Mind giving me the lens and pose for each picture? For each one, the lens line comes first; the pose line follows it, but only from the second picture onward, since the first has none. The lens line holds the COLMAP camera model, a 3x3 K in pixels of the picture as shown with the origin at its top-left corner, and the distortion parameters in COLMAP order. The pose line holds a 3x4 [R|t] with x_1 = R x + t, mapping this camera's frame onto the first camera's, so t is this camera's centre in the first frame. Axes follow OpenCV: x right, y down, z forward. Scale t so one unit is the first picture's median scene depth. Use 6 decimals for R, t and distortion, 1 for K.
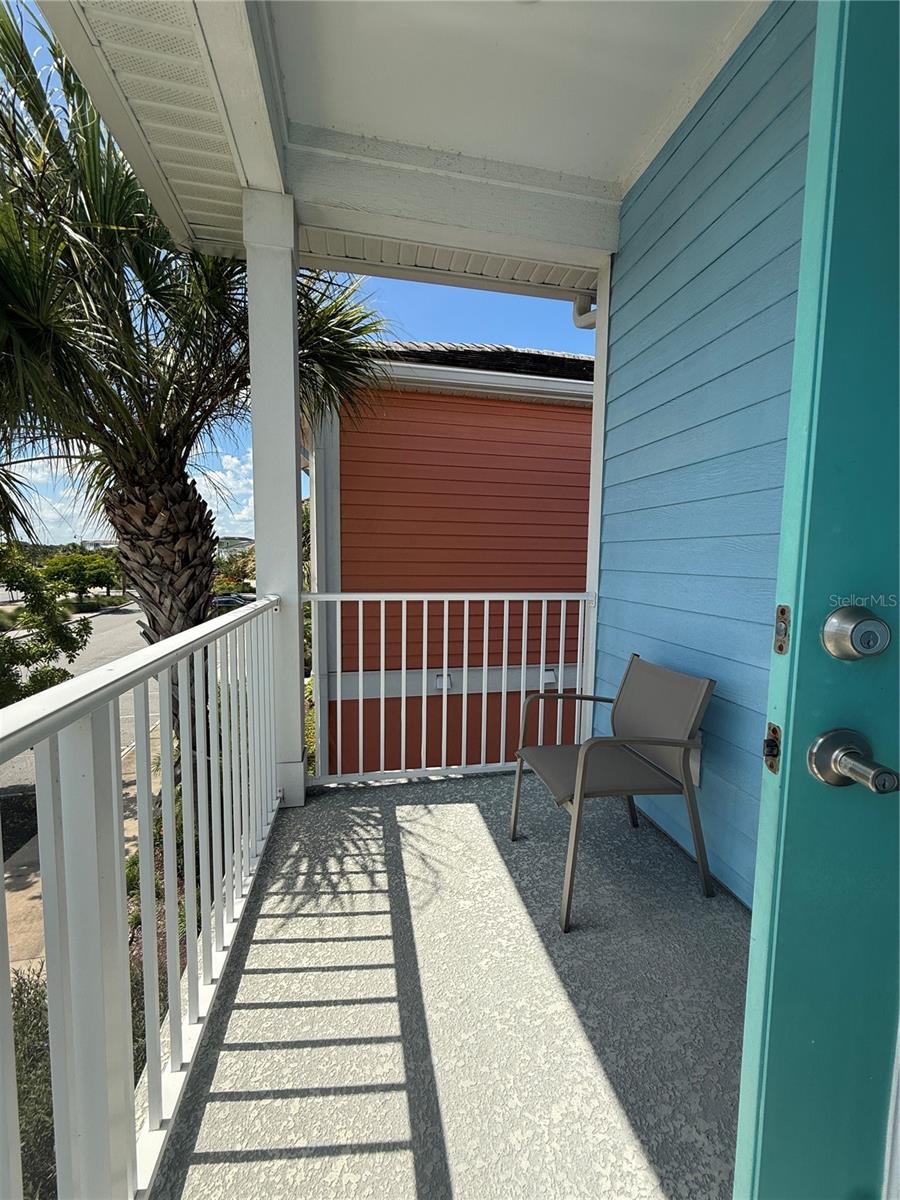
lens RADIAL K [[478.8, 0, 450.4], [0, 478.8, 597.2], [0, 0, 1]] dist [-0.001367, 0.000740]
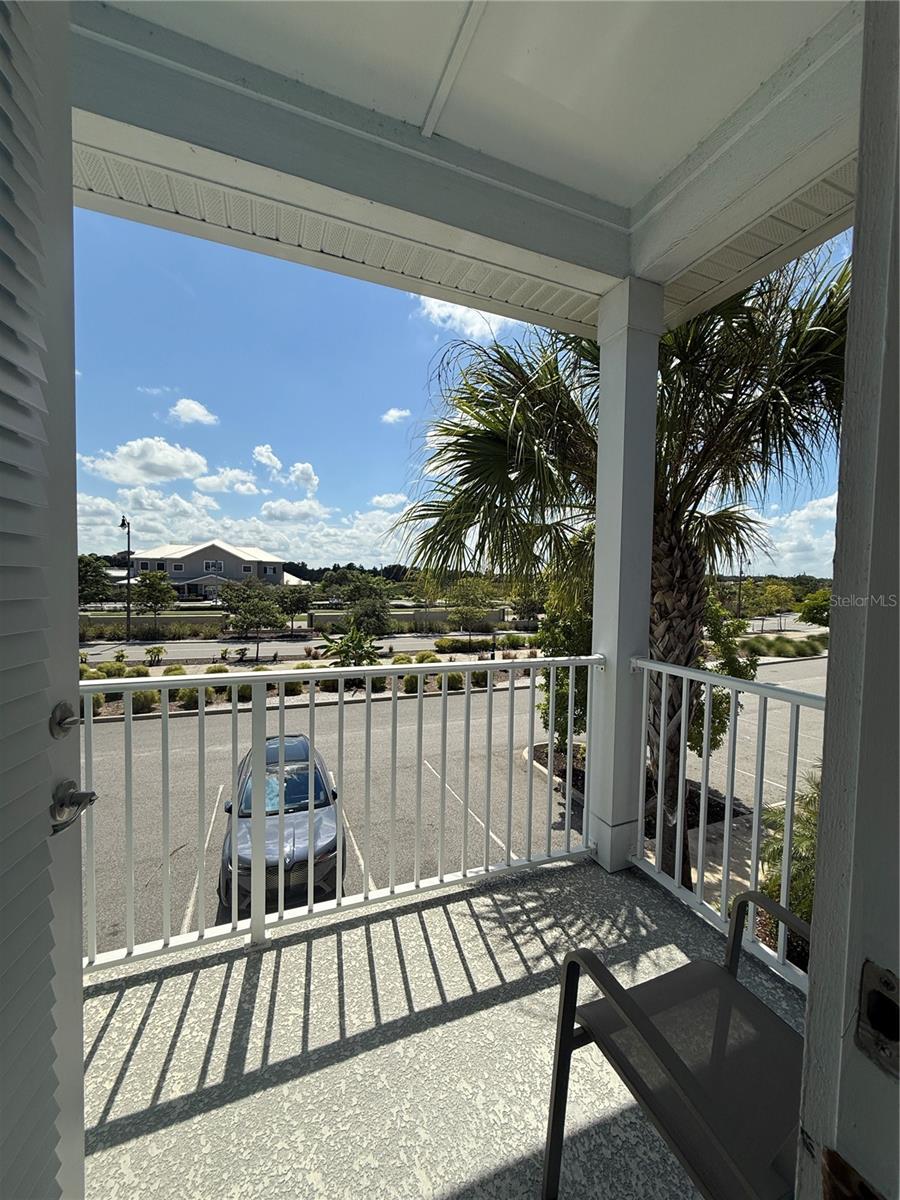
lens RADIAL K [[478.8, 0, 450.1], [0, 478.8, 599.1], [0, 0, 1]] dist [-0.001367, 0.000740]
pose [[0.195989, 0.035892, -0.979949, 0.784839], [-0.100602, 0.994793, 0.016315, -0.145174], [0.975432, 0.095387, 0.198579, 0.595433]]
